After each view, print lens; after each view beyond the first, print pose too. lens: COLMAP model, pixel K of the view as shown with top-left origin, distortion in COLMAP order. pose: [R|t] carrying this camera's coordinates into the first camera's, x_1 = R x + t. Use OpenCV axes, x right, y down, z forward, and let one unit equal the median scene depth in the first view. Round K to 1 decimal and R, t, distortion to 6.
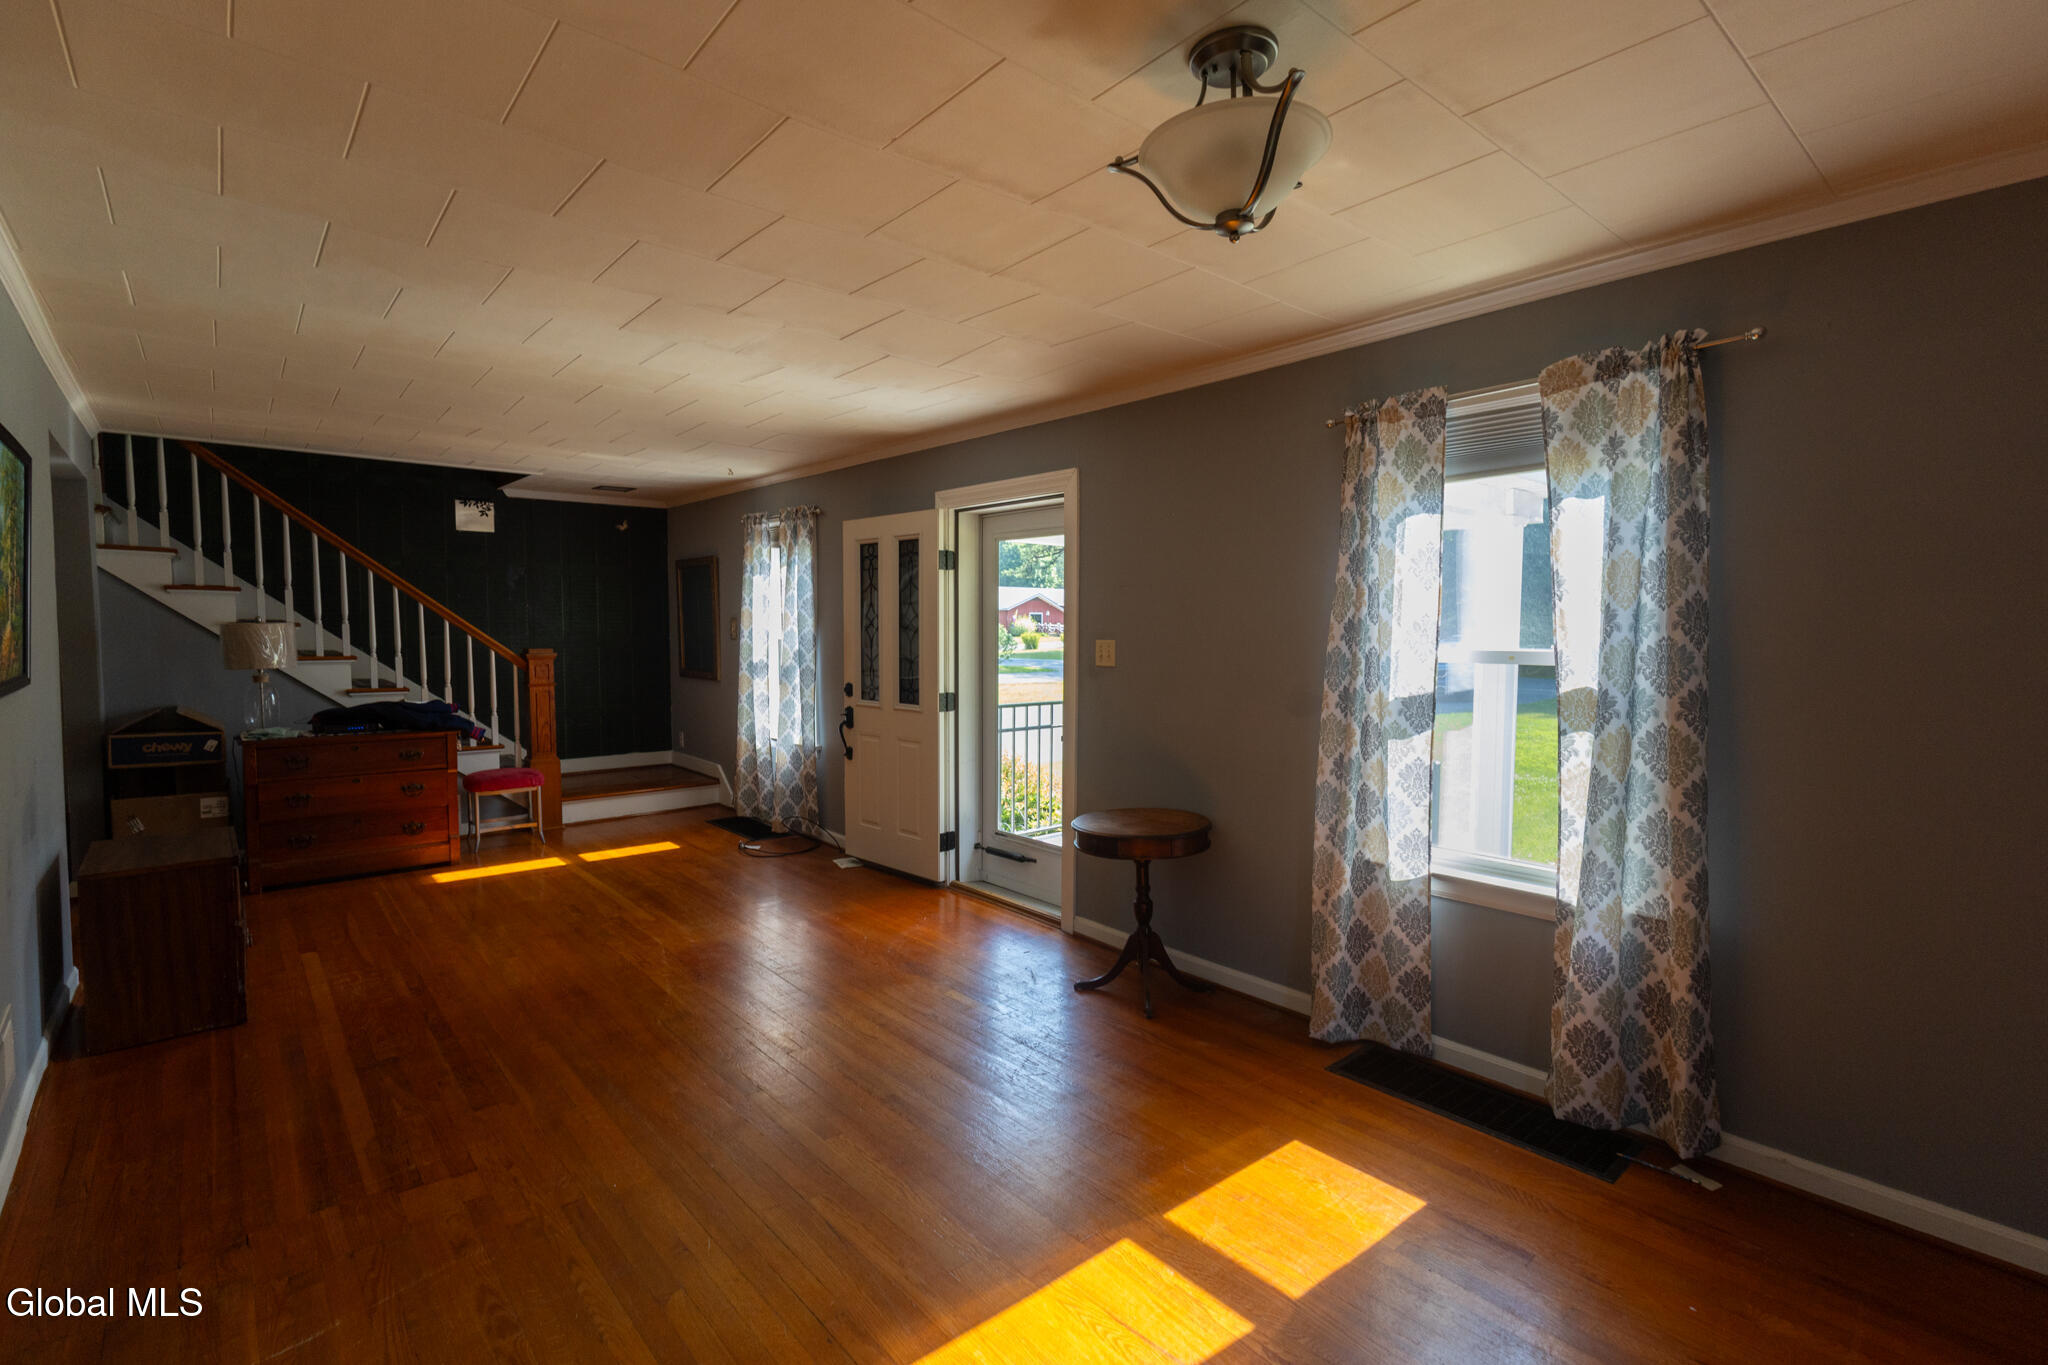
lens RADIAL K [[941.3, 0, 1017.8], [0, 941.3, 683.0], [0, 0, 1]] dist [0.002562, 0.000879]
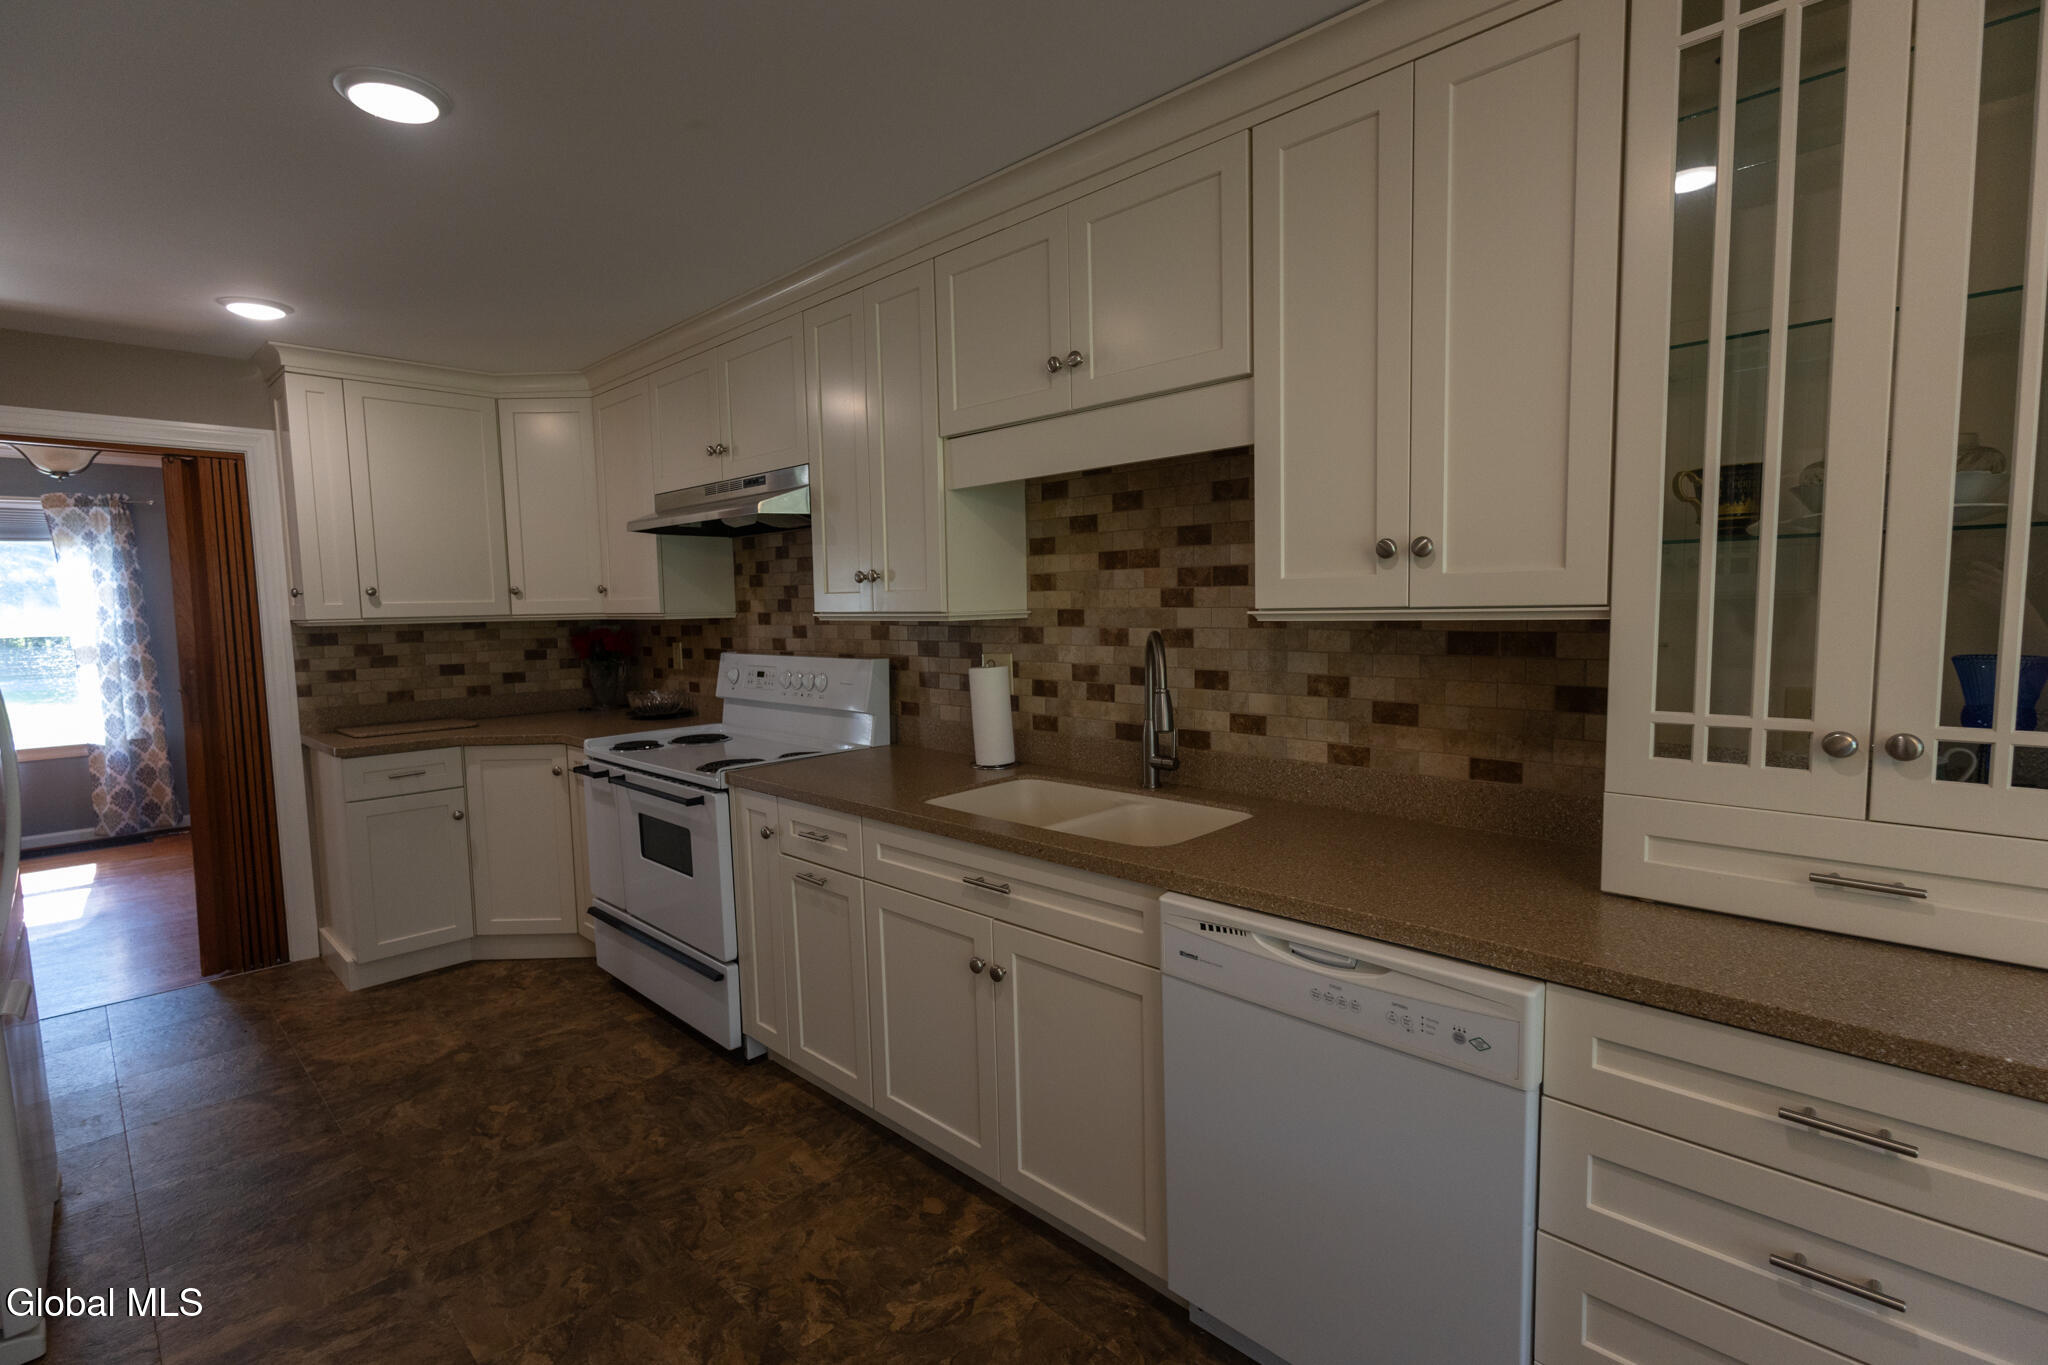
lens RADIAL K [[941.3, 0, 1017.9], [0, 941.3, 684.7], [0, 0, 1]] dist [0.002562, 0.000879]
pose [[-0.086707, -0.089181, 0.992234, -1.610565], [0.077770, 0.992340, 0.095986, 0.050481], [-0.993194, 0.085489, -0.079107, -0.881777]]
